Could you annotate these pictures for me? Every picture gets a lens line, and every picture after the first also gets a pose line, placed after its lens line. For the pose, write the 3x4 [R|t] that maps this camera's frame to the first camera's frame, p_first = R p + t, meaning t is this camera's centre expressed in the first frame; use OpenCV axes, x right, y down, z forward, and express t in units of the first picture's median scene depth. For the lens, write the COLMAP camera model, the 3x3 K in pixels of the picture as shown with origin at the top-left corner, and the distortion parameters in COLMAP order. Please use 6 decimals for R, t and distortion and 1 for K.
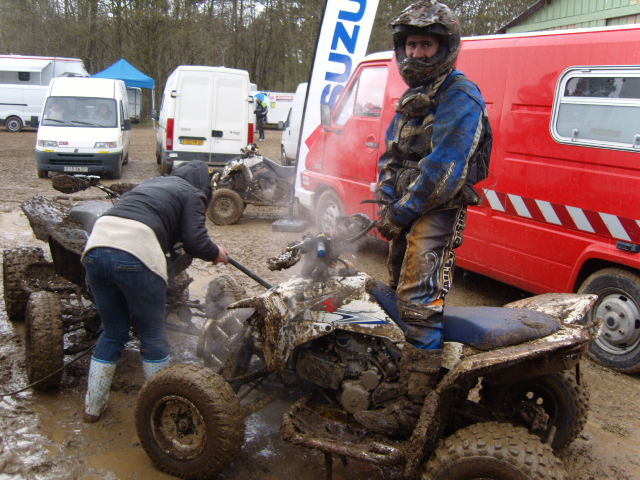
lens RADIAL K [[663.9, 0, 320.0], [0, 663.9, 240.0], [0, 0, 1]] dist [-0.079660, -0.003744]
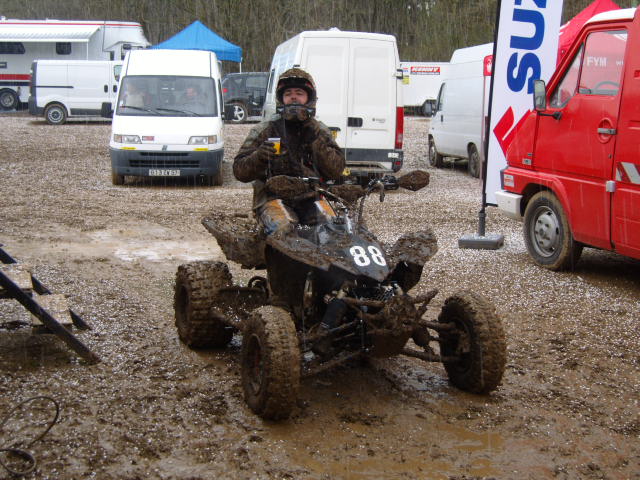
lens RADIAL K [[1000.8, 0, 320.0], [0, 1000.8, 240.0], [0, 0, 1]] dist [-0.053189, -0.093212]
pose [[0.993805, -0.010555, -0.110634, -0.070930], [0.006103, 0.999161, -0.040498, 0.015265], [0.110969, 0.039572, 0.993036, -0.103319]]
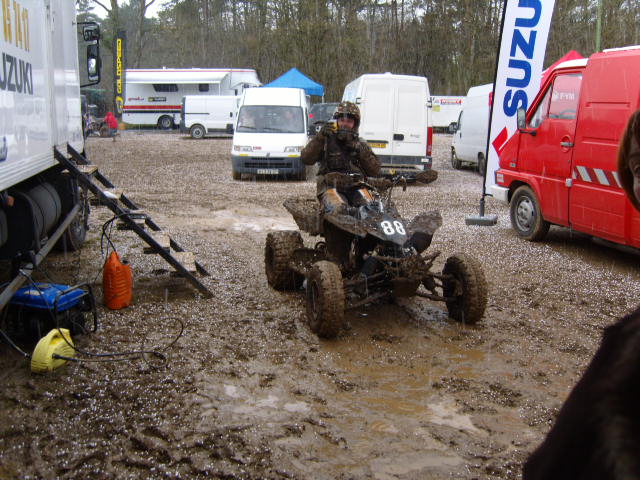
lens RADIAL K [[692.4, 0, 320.0], [0, 692.4, 240.0], [0, 0, 1]] dist [-0.137117, 0.015854]
pose [[0.979754, 0.005818, -0.200122, -0.055150], [-0.008171, 0.999907, -0.010937, 0.017772], [0.200040, 0.012351, 0.979710, -0.108458]]
